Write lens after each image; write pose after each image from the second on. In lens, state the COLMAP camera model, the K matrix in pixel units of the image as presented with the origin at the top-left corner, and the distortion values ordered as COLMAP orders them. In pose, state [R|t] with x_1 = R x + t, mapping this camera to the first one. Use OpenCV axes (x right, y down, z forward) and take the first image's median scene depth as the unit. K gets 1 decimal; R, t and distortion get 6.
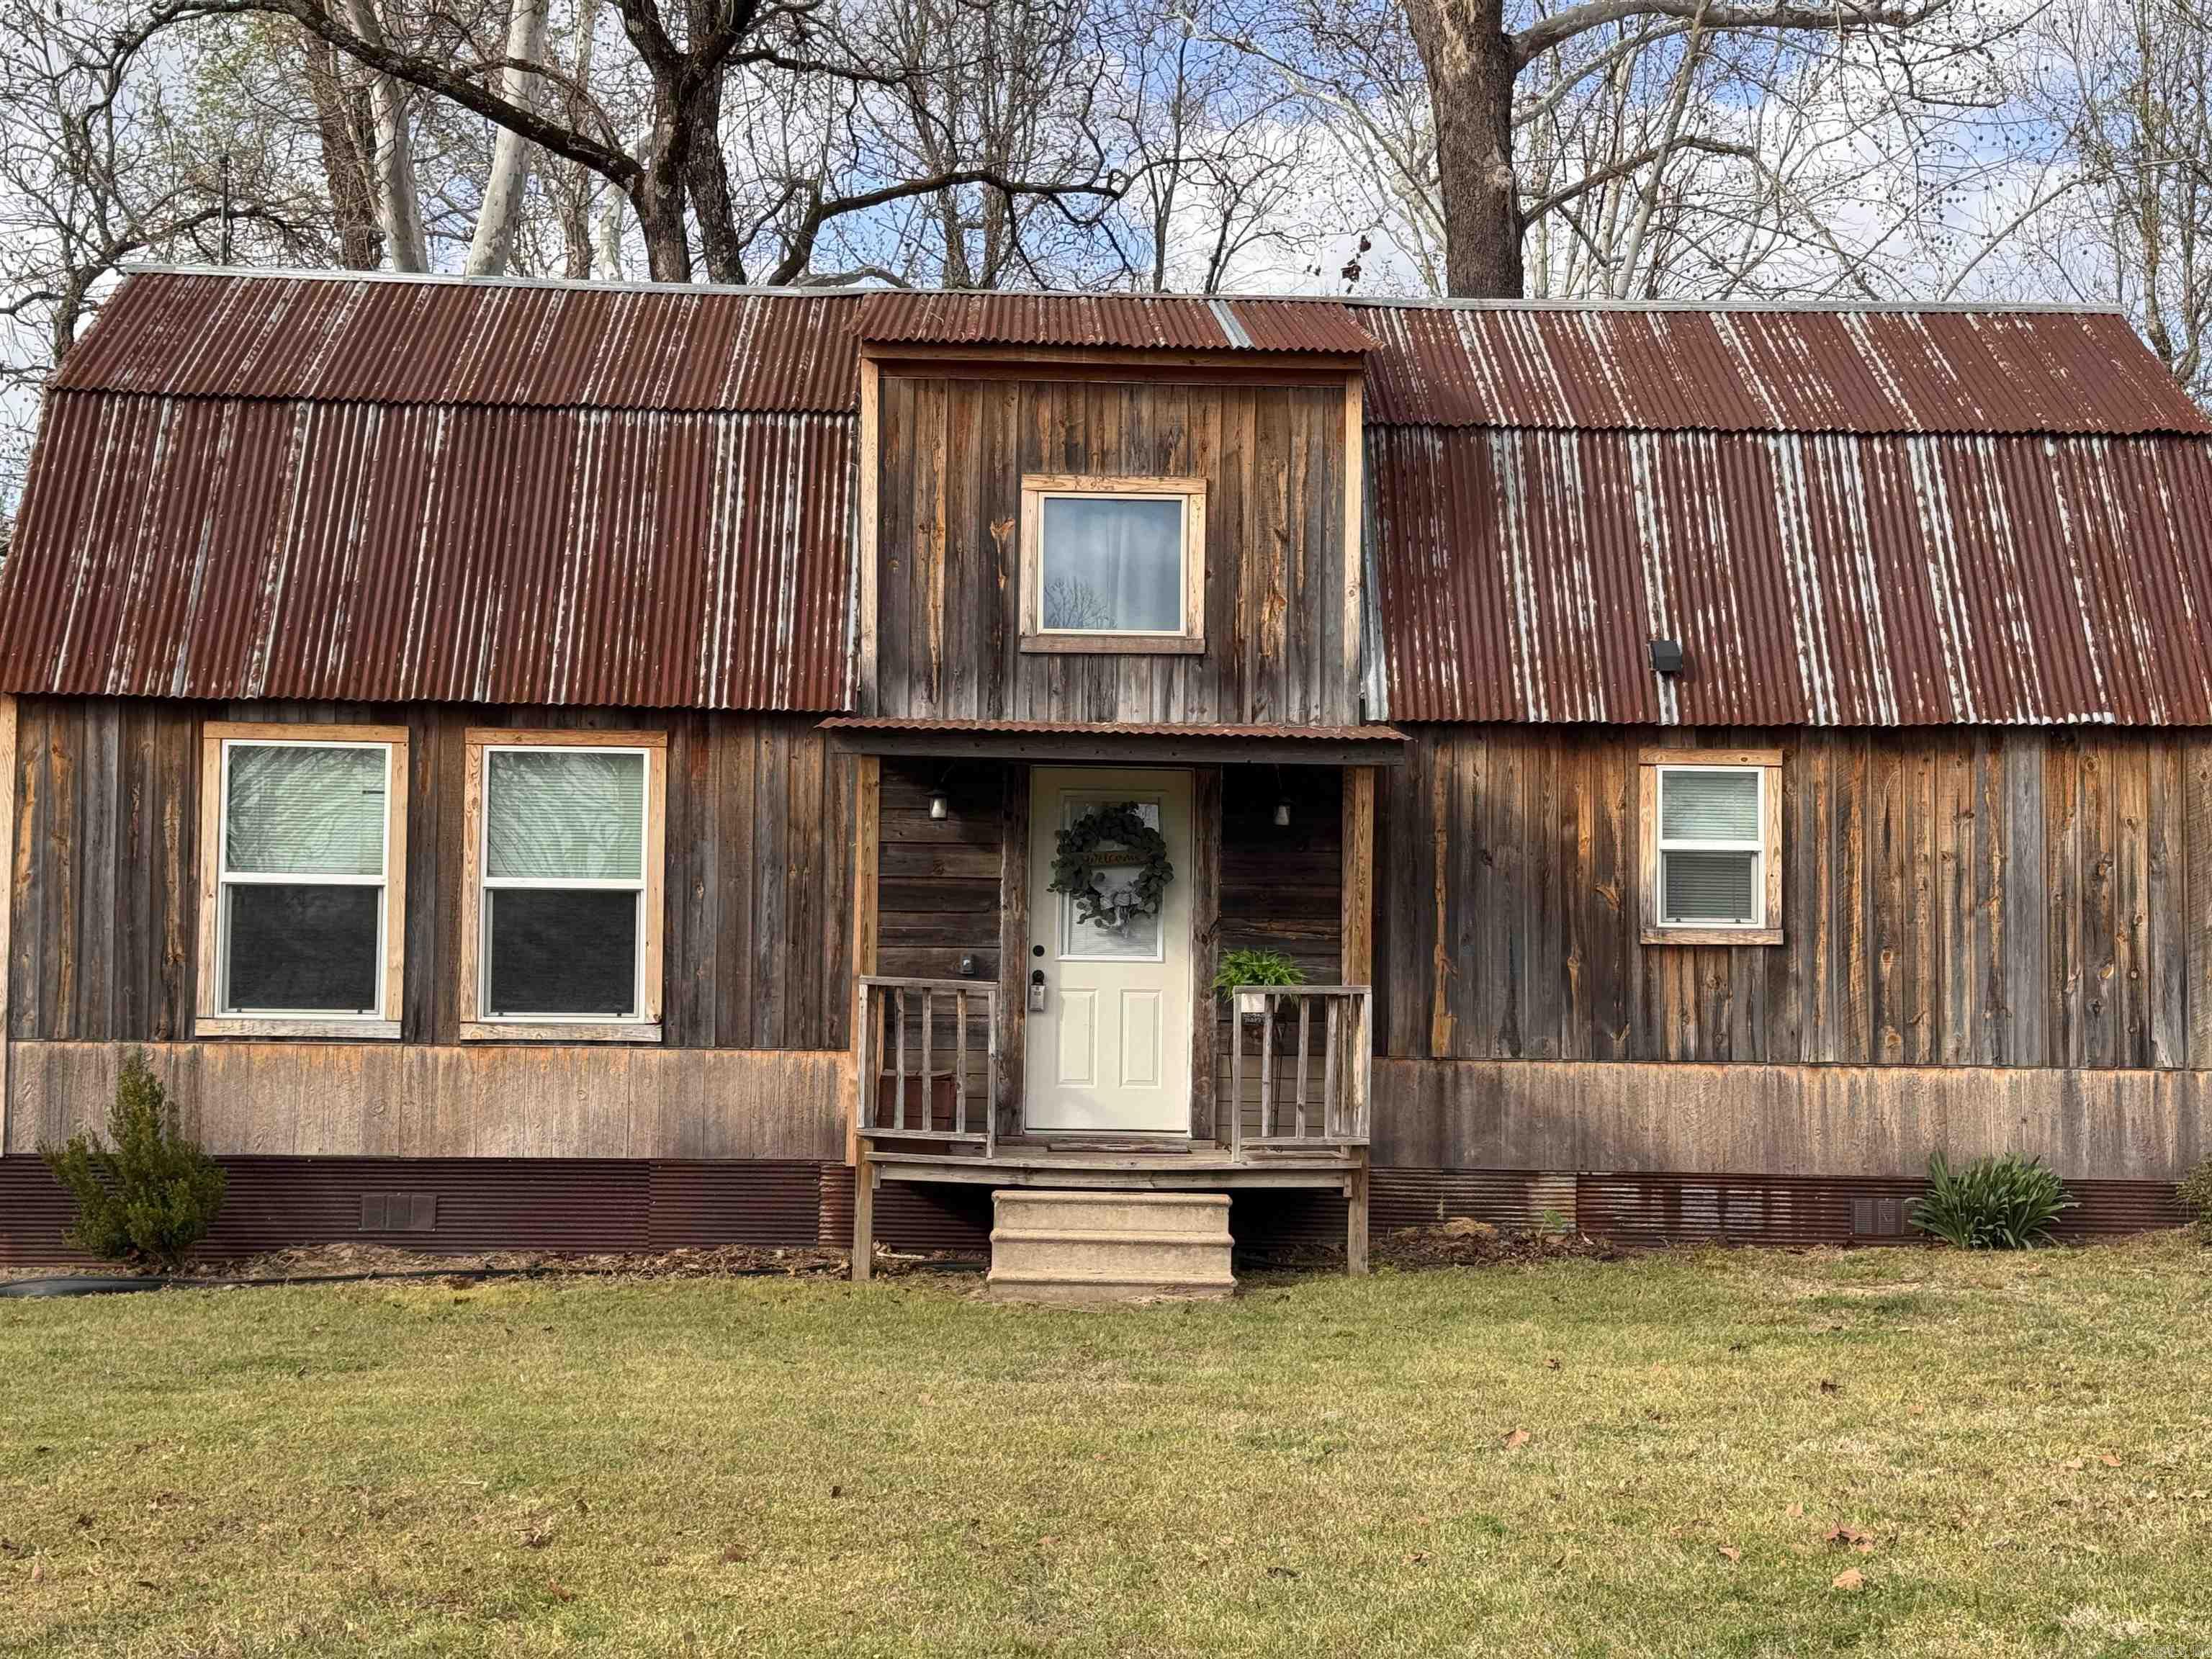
lens RADIAL K [[3031.7, 0, 1109.0], [0, 3031.7, 814.4], [0, 0, 1]] dist [0.090327, 0.000000]
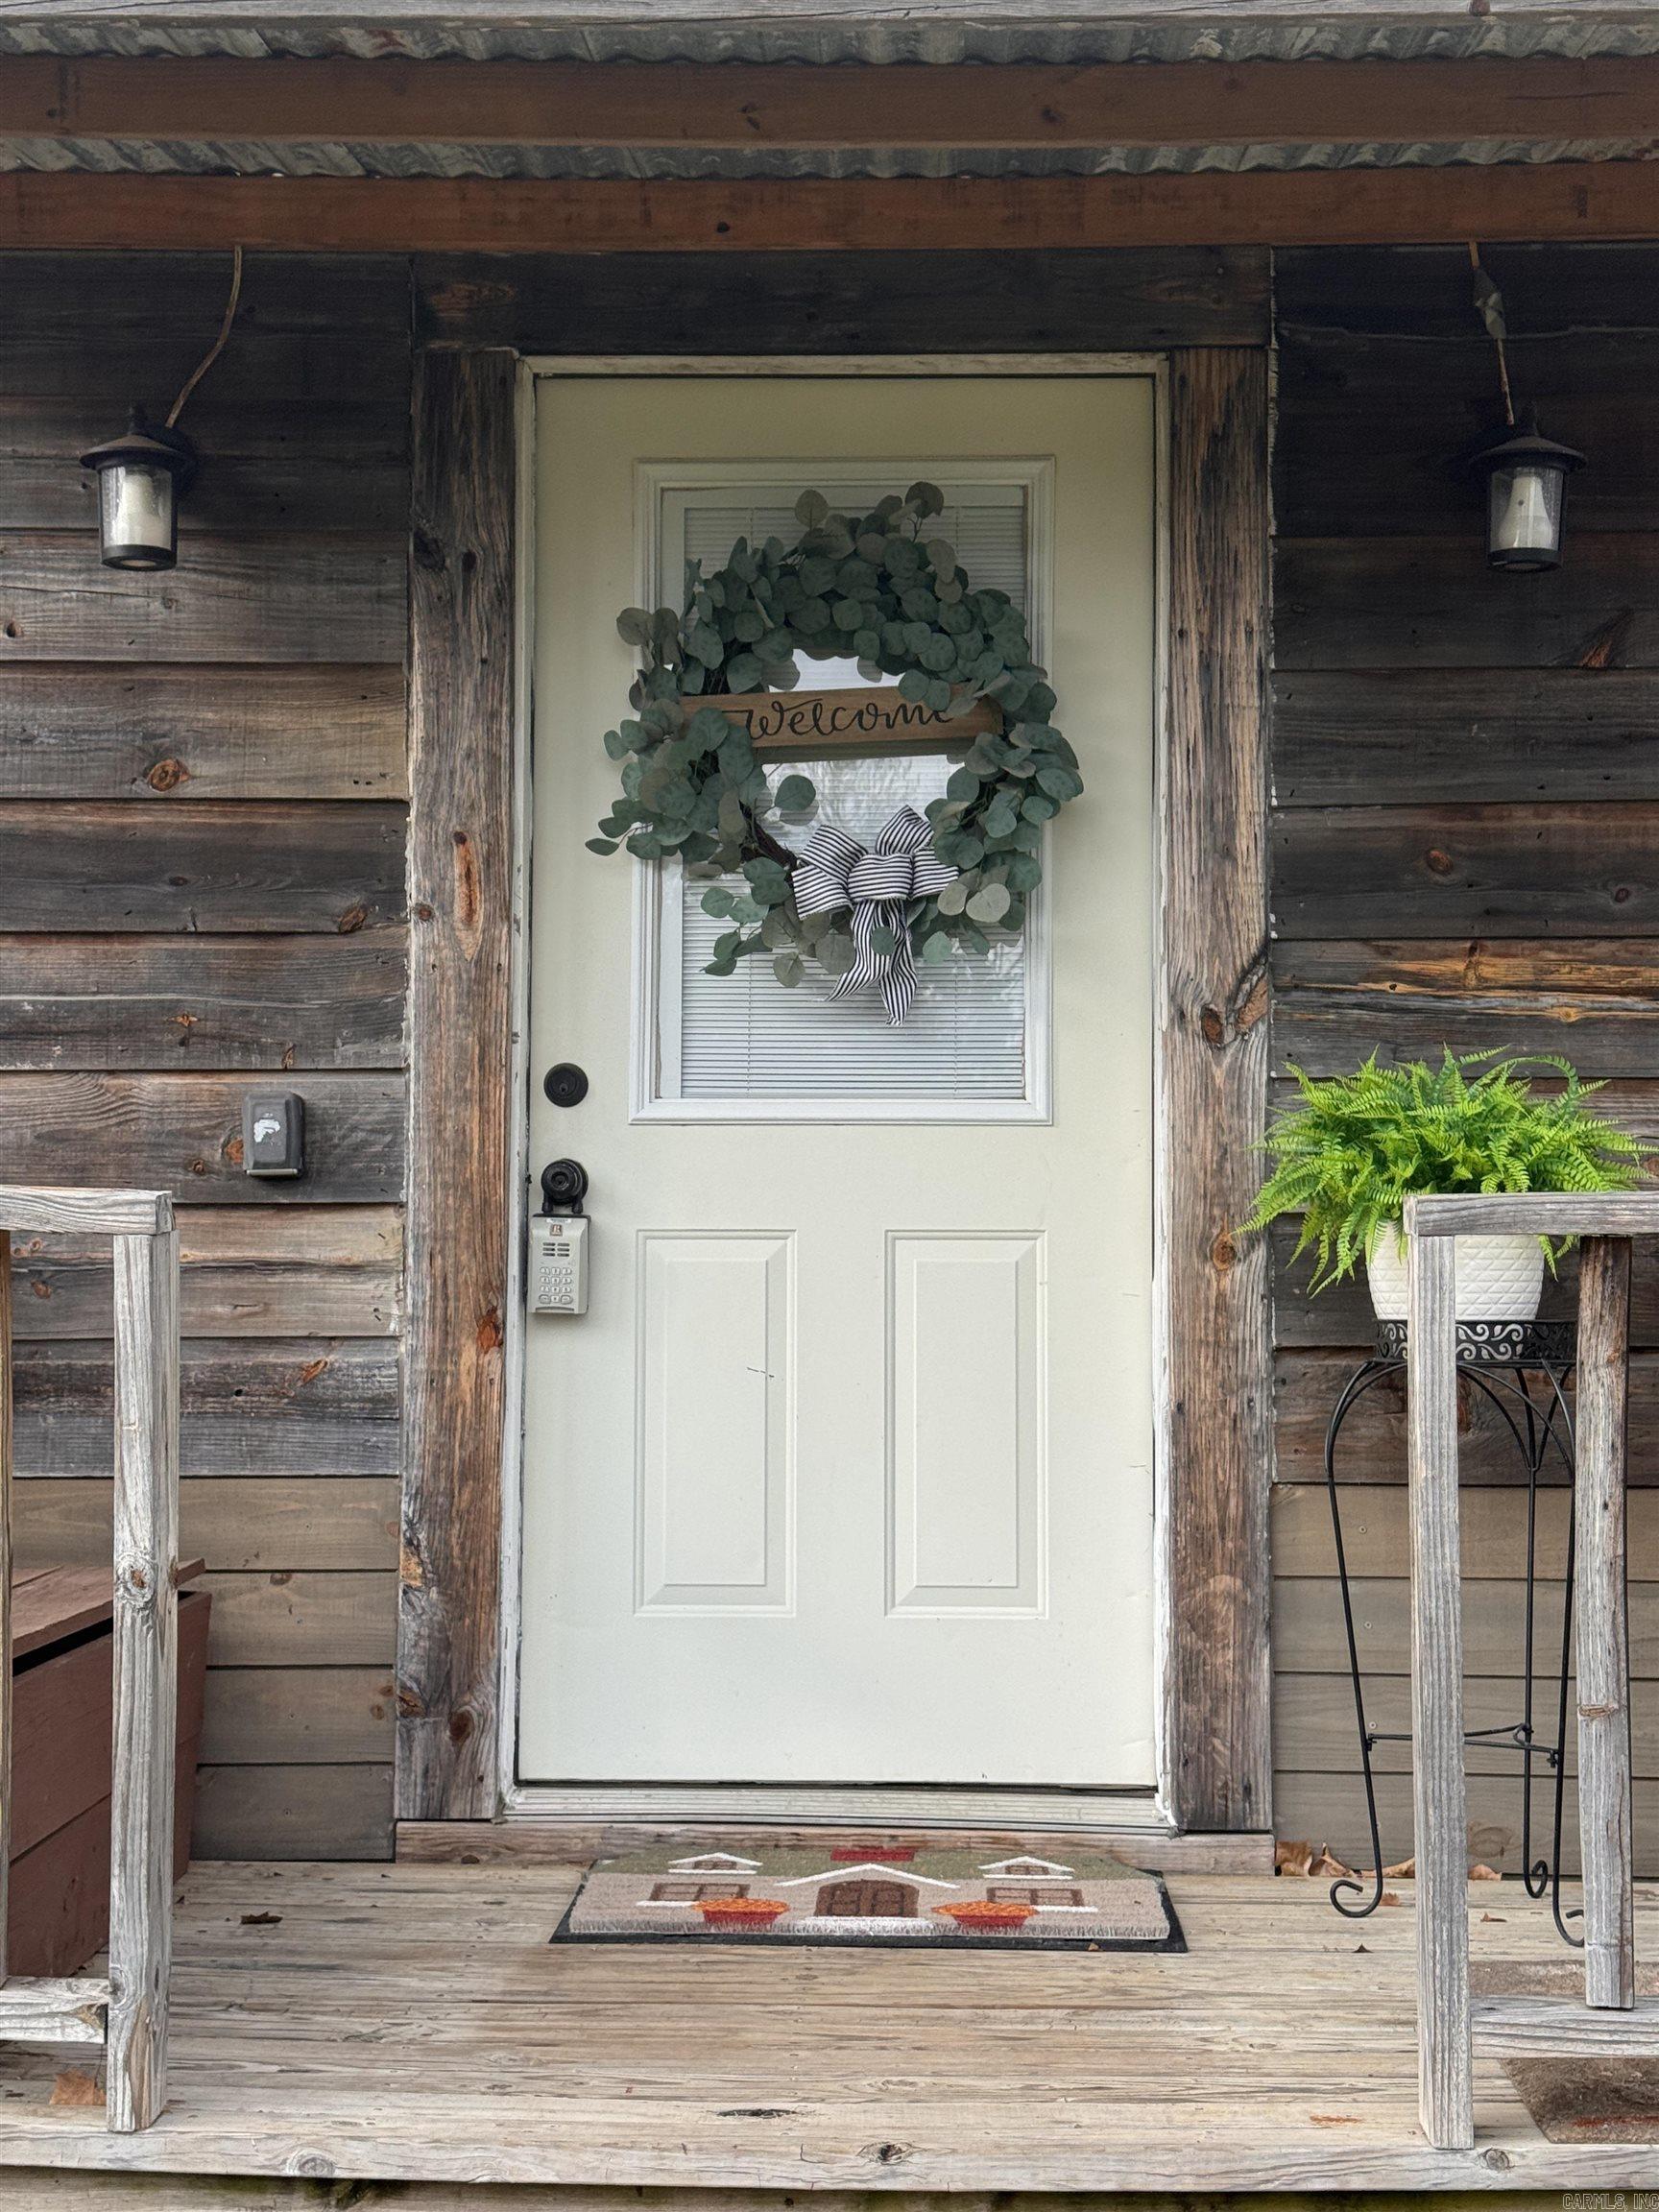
lens RADIAL K [[3031.7, 0, 823.8], [0, 3031.7, 1104.7], [0, 0, 1]] dist [0.090327, 0.000000]
pose [[0.998393, -0.014550, -0.054762, 0.013142], [0.013996, 0.999847, -0.010488, 0.049621], [0.054906, 0.009705, 0.998444, 0.742726]]
